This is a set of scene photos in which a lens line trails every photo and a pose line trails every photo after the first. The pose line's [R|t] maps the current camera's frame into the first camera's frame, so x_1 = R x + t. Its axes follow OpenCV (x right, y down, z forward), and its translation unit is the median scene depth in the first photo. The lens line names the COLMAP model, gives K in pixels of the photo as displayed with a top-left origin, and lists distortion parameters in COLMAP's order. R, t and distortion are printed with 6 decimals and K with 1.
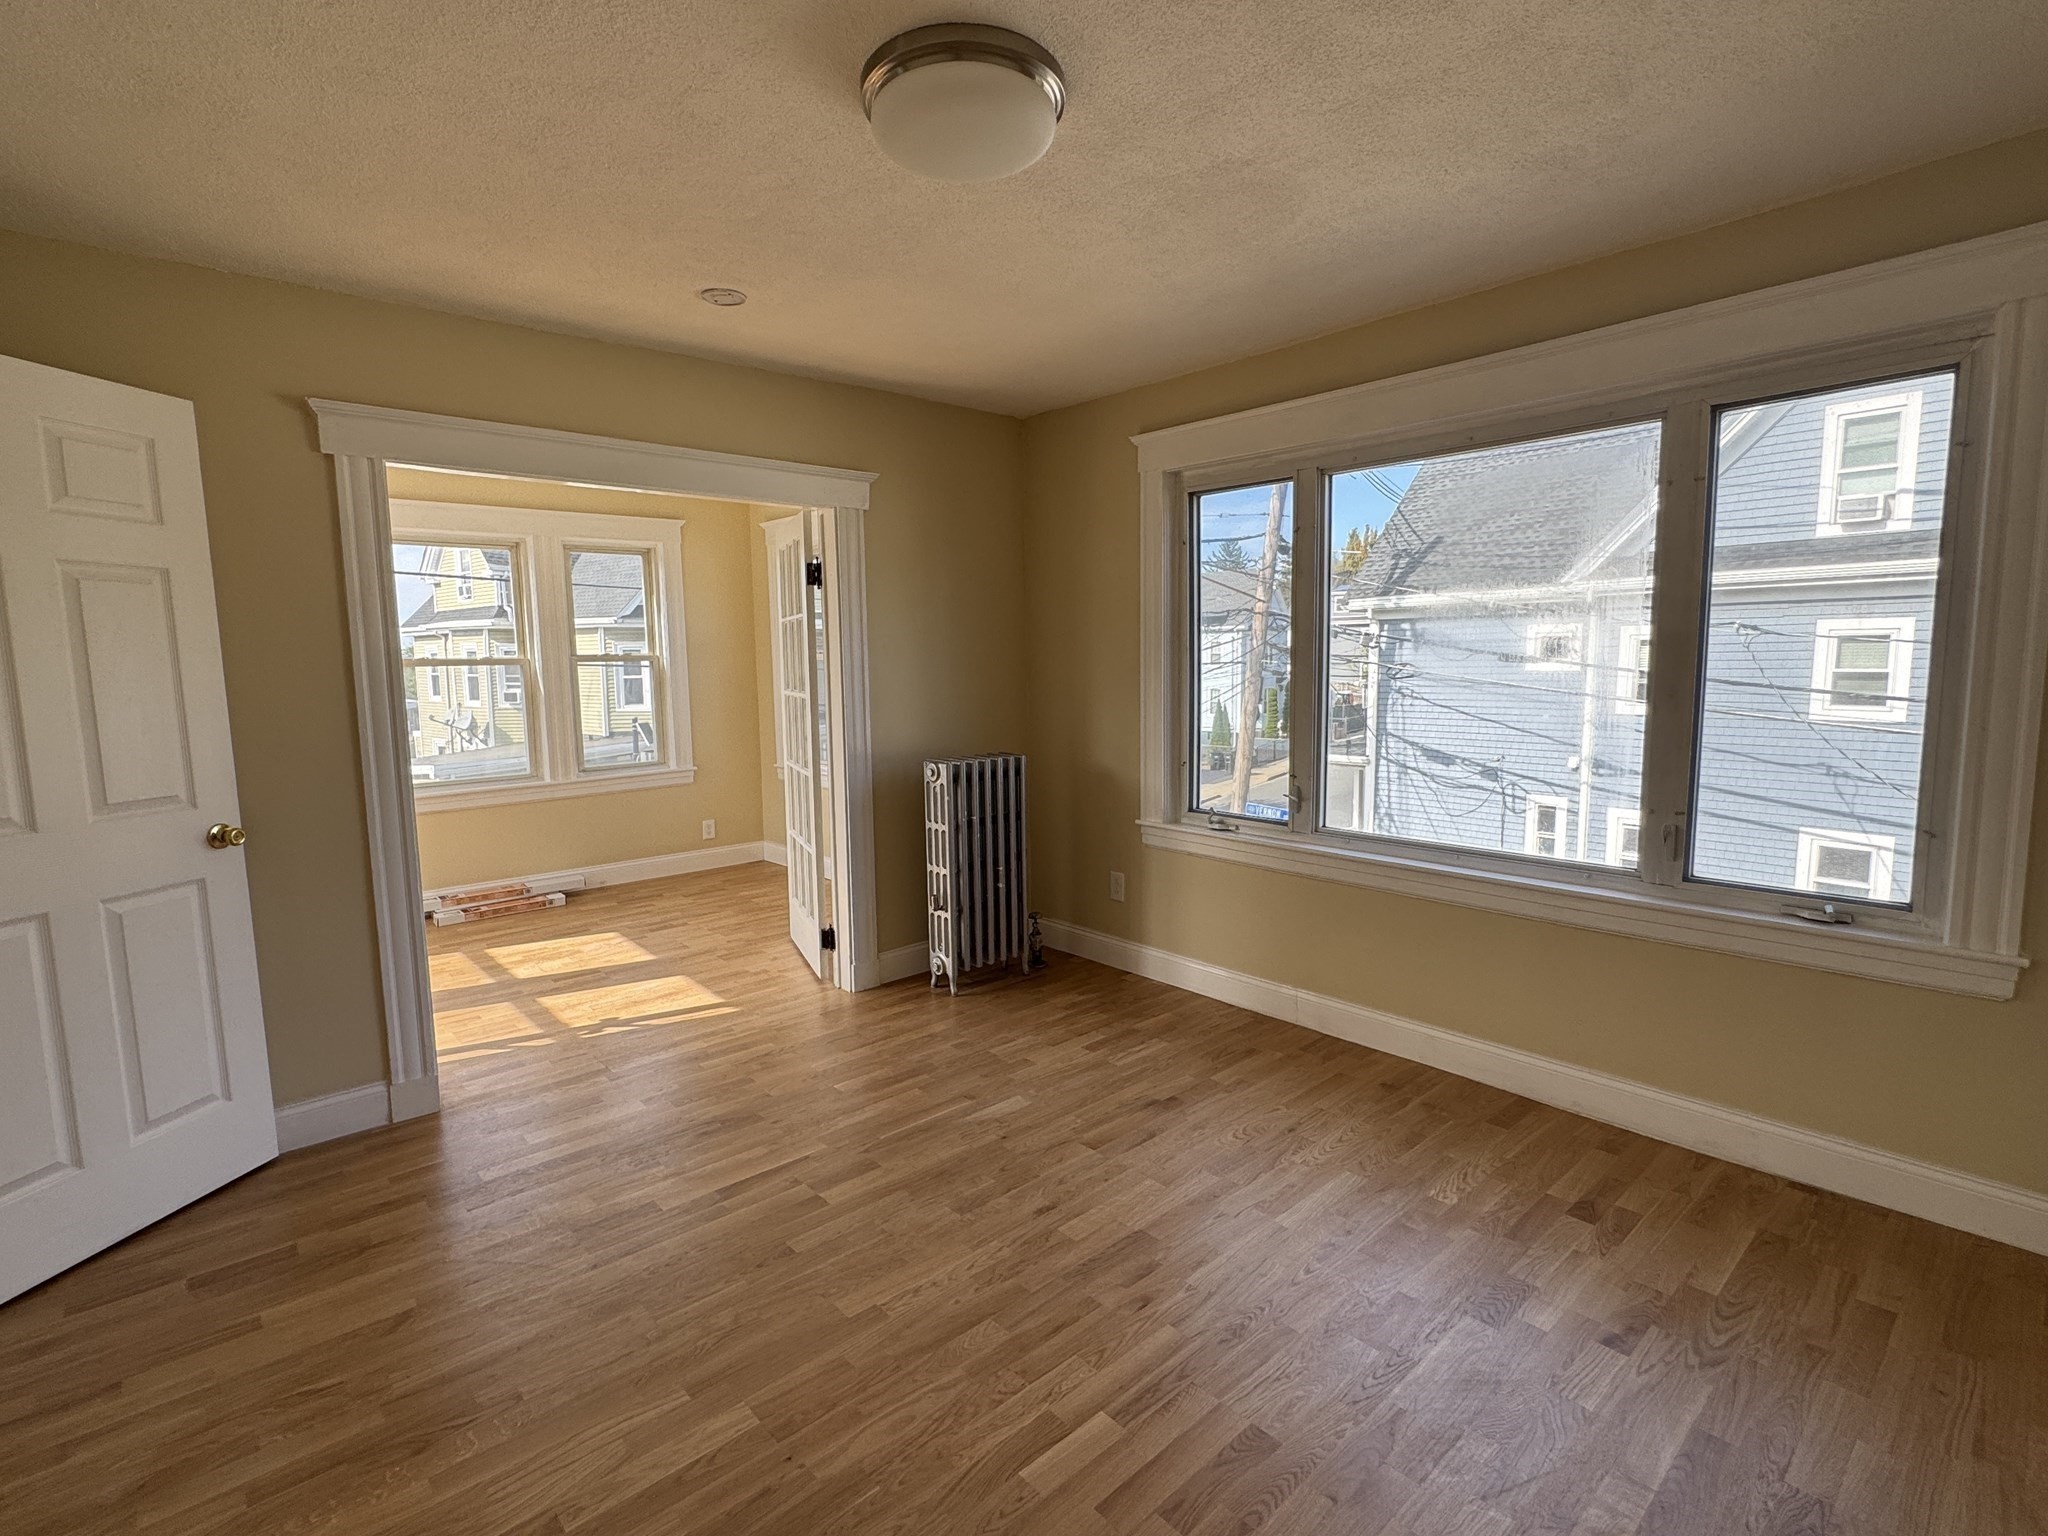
lens RADIAL K [[977.6, 0, 1024.0], [0, 977.6, 768.0], [0, 0, 1]] dist [-0.003648, 0.000745]
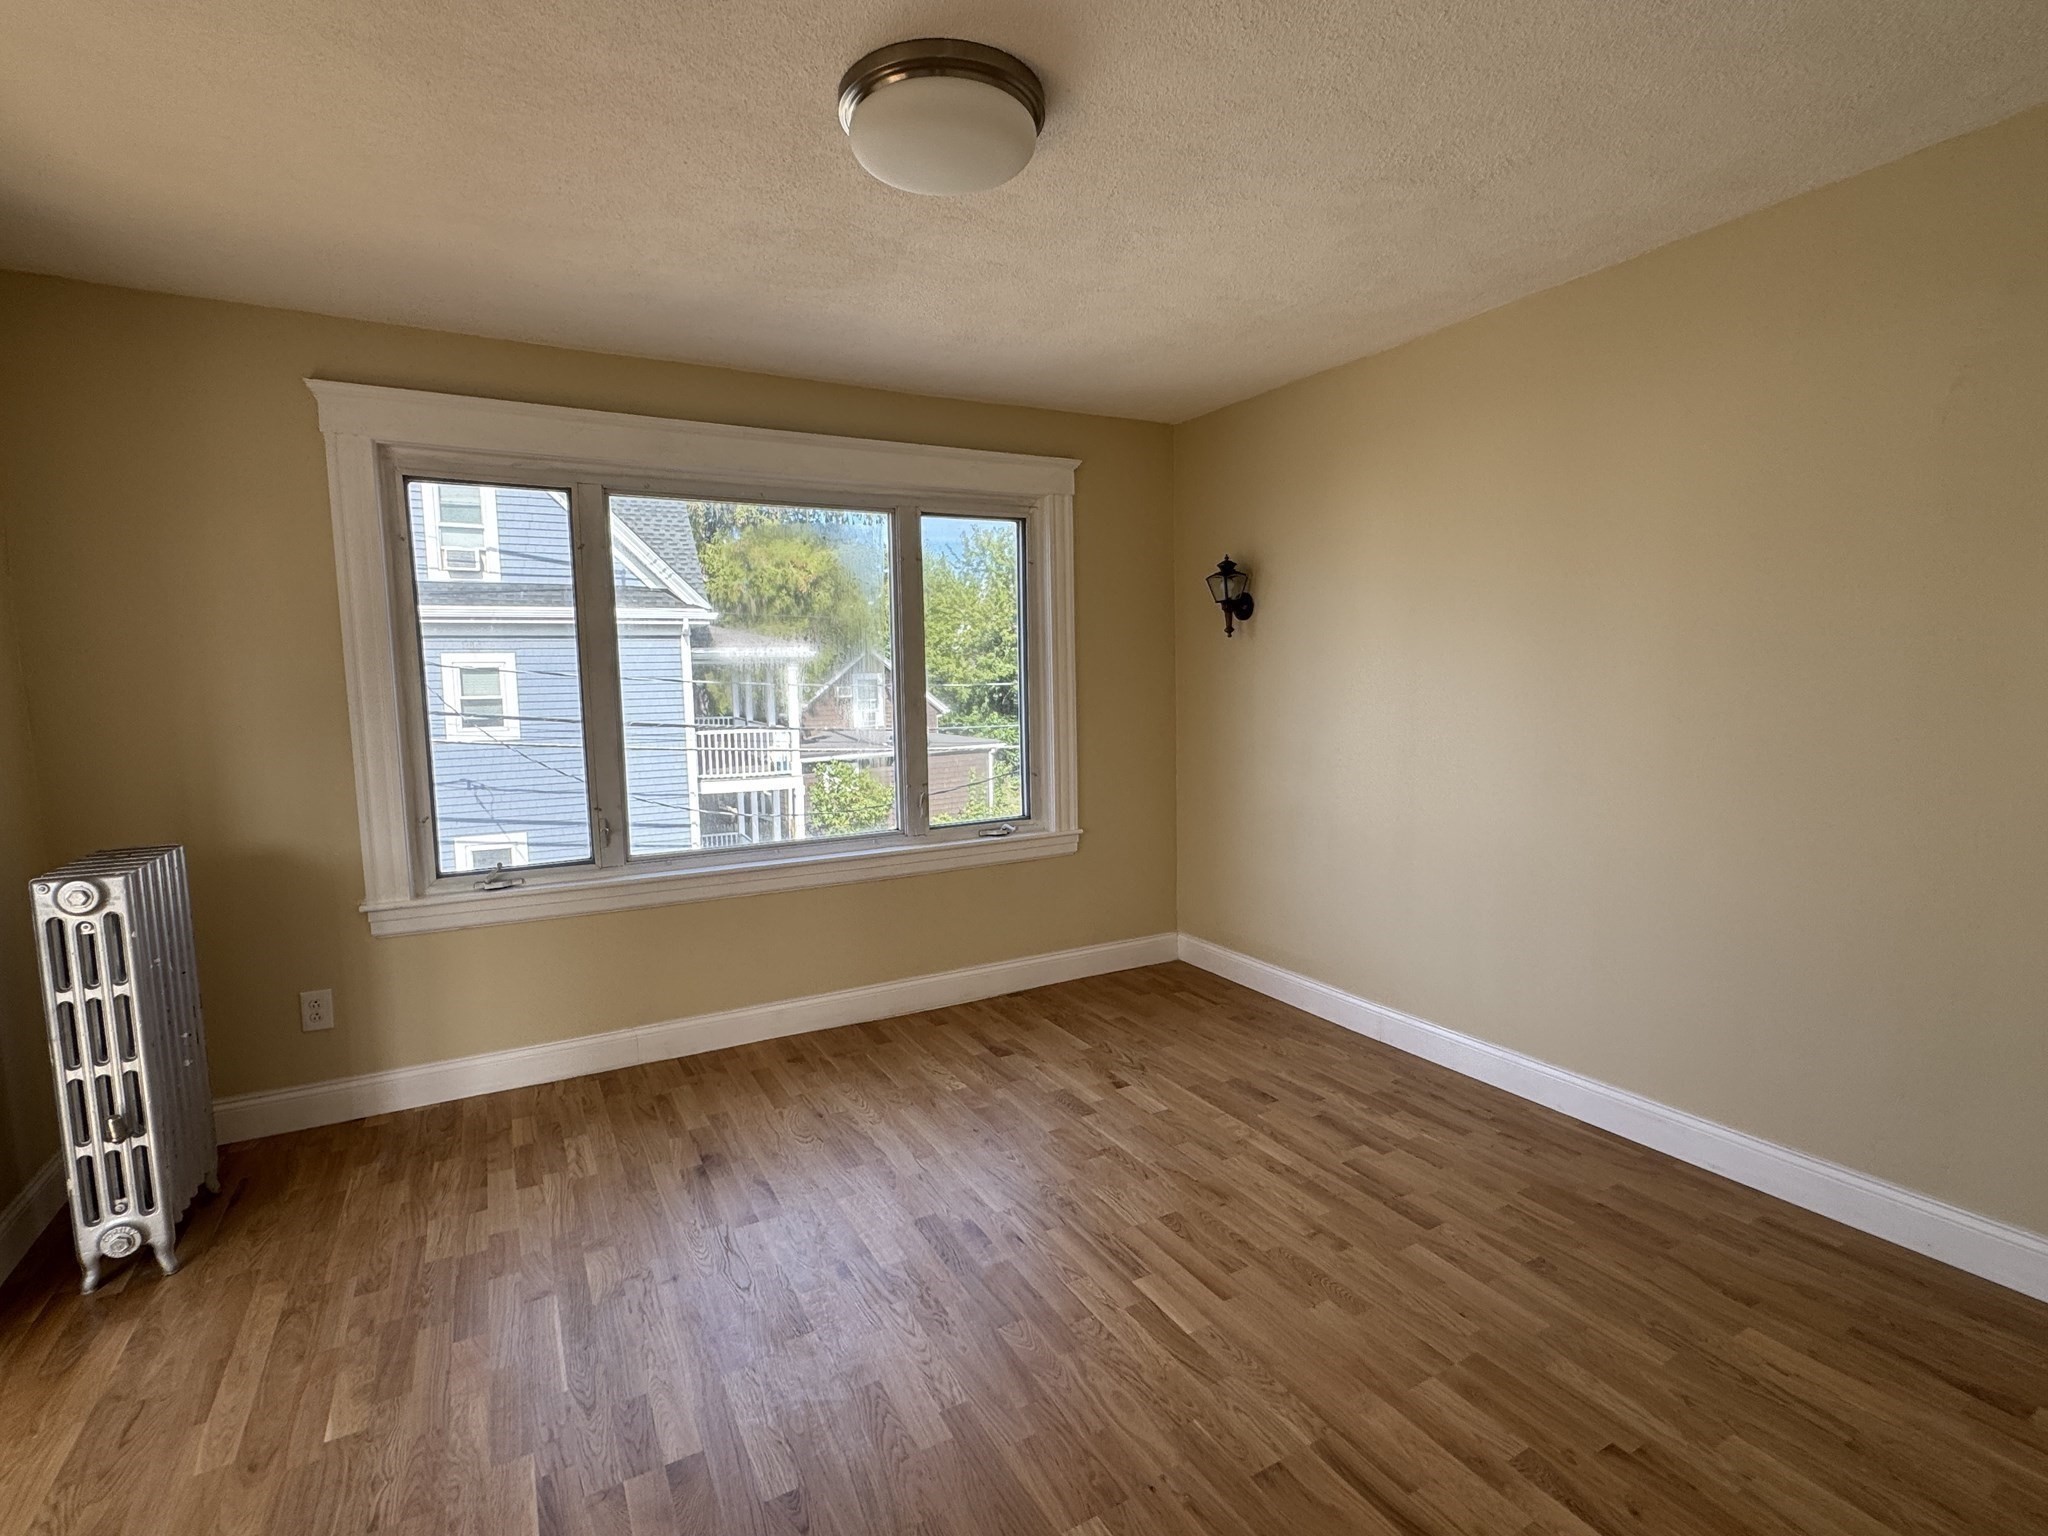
lens RADIAL K [[977.6, 0, 1024.0], [0, 977.6, 768.0], [0, 0, 1]] dist [-0.003648, 0.000745]
pose [[0.220107, -0.089985, 0.971316, -0.535910], [0.122288, 0.990426, 0.064044, -0.040079], [-0.967780, 0.104684, 0.229004, 0.382635]]
